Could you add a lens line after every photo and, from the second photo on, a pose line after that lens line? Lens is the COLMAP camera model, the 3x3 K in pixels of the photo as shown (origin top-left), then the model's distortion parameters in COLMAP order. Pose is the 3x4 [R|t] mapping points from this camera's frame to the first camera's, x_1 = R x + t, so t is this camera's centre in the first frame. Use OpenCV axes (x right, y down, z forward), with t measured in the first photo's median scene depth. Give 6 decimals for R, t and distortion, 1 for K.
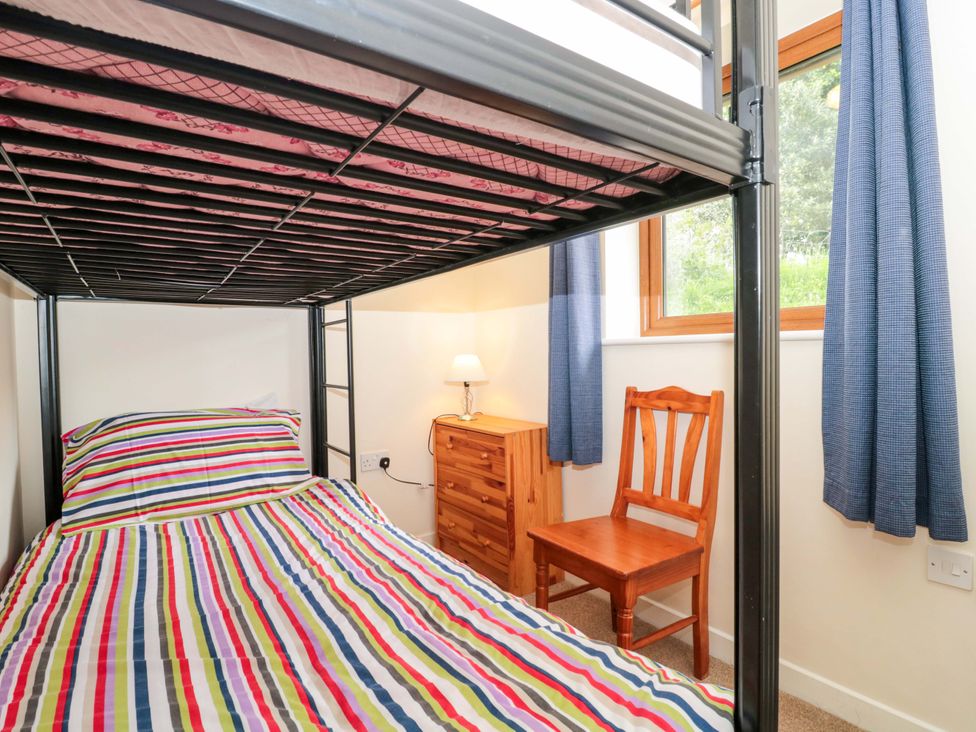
lens RADIAL K [[509.2, 0, 489.2], [0, 509.2, 364.5], [0, 0, 1]] dist [0.000458, -0.012831]
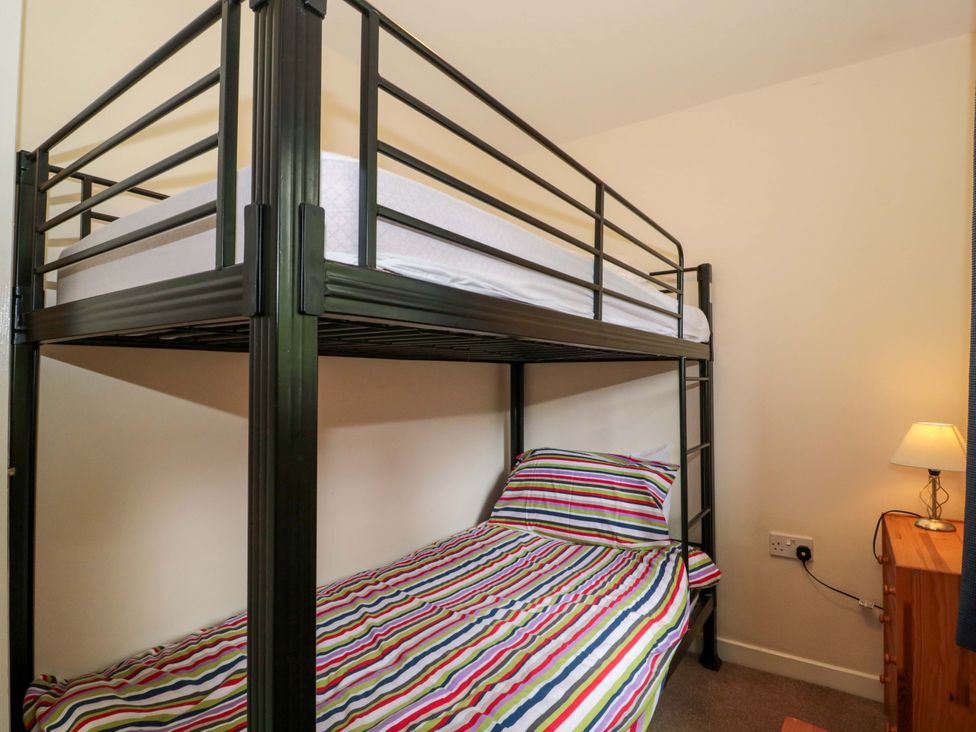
lens RADIAL K [[509.2, 0, 489.2], [0, 509.2, 364.5], [0, 0, 1]] dist [0.000458, -0.012831]
pose [[0.351412, -0.008360, -0.936183, 0.504374], [-0.028484, 0.999402, -0.019617, -0.093963], [0.935787, 0.033560, 0.350964, 0.378380]]
